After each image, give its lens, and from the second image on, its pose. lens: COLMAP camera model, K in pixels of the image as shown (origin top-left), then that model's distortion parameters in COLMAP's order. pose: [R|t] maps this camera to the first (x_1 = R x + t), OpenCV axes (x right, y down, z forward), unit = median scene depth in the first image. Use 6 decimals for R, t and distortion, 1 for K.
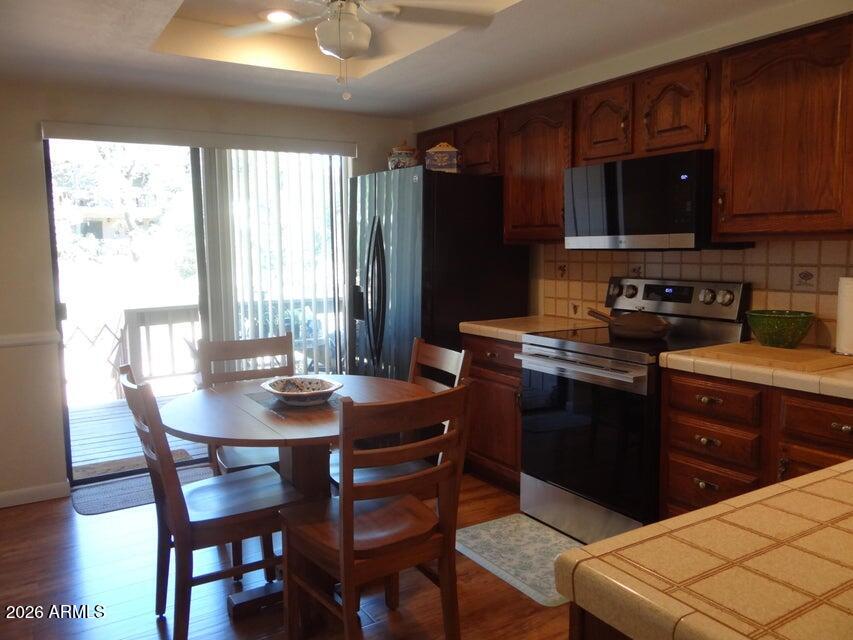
lens RADIAL K [[674.3, 0, 426.5], [0, 674.3, 320.0], [0, 0, 1]] dist [-0.000430, -0.001011]
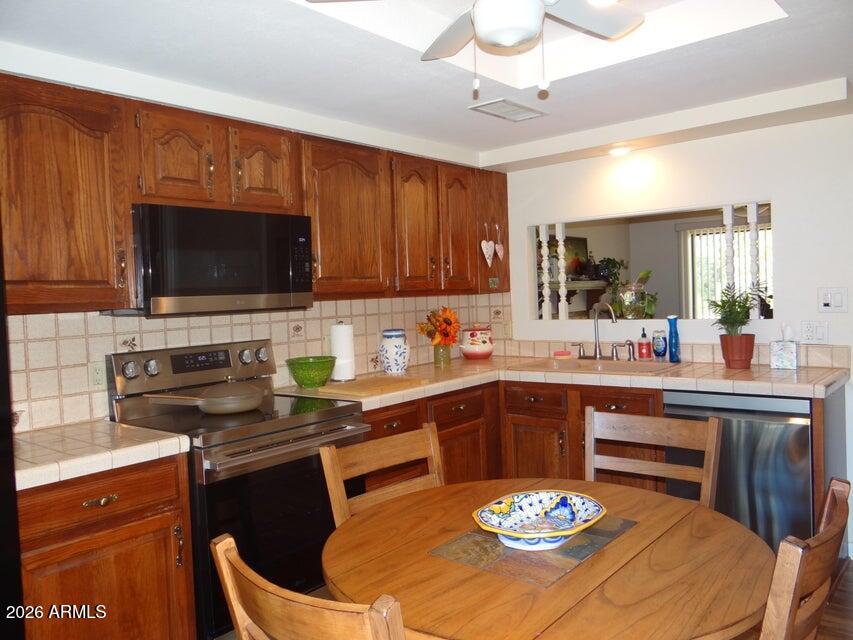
lens RADIAL K [[678.4, 0, 426.5], [0, 678.4, 320.0], [0, 0, 1]] dist [0.004851, -0.008134]
pose [[-0.316998, -0.013173, 0.948335, -0.618303], [0.146505, 0.987222, 0.062685, -0.111135], [-0.937043, 0.158807, -0.311017, 1.037688]]
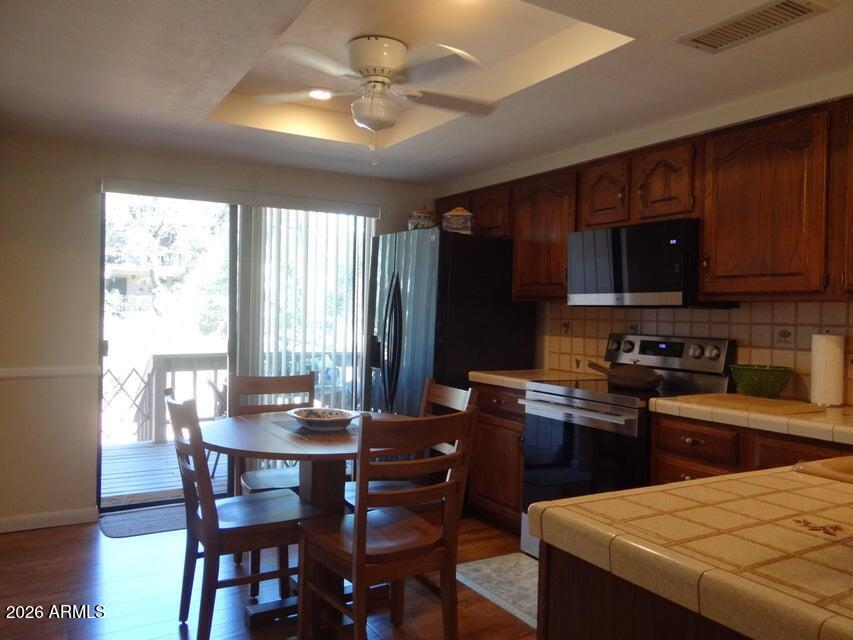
lens RADIAL K [[667.8, 0, 426.5], [0, 667.8, 320.0], [0, 0, 1]] dist [-0.007332, -0.006278]
pose [[0.999142, 0.034793, -0.022449, 0.003092], [-0.036809, 0.994632, -0.096706, 0.034202], [0.018964, 0.097449, 0.995060, -0.083144]]
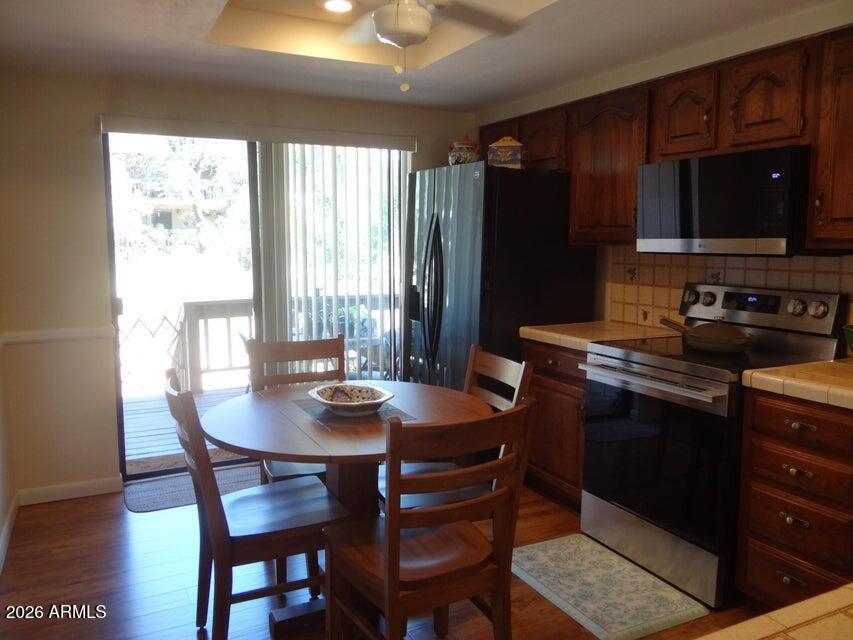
lens RADIAL K [[678.4, 0, 426.5], [0, 678.4, 320.0], [0, 0, 1]] dist [0.004851, -0.008134]
pose [[0.996046, 0.023792, -0.085593, -0.000316], [-0.023155, 0.999696, 0.008419, -0.014038], [0.085768, -0.006403, 0.996295, 0.048876]]
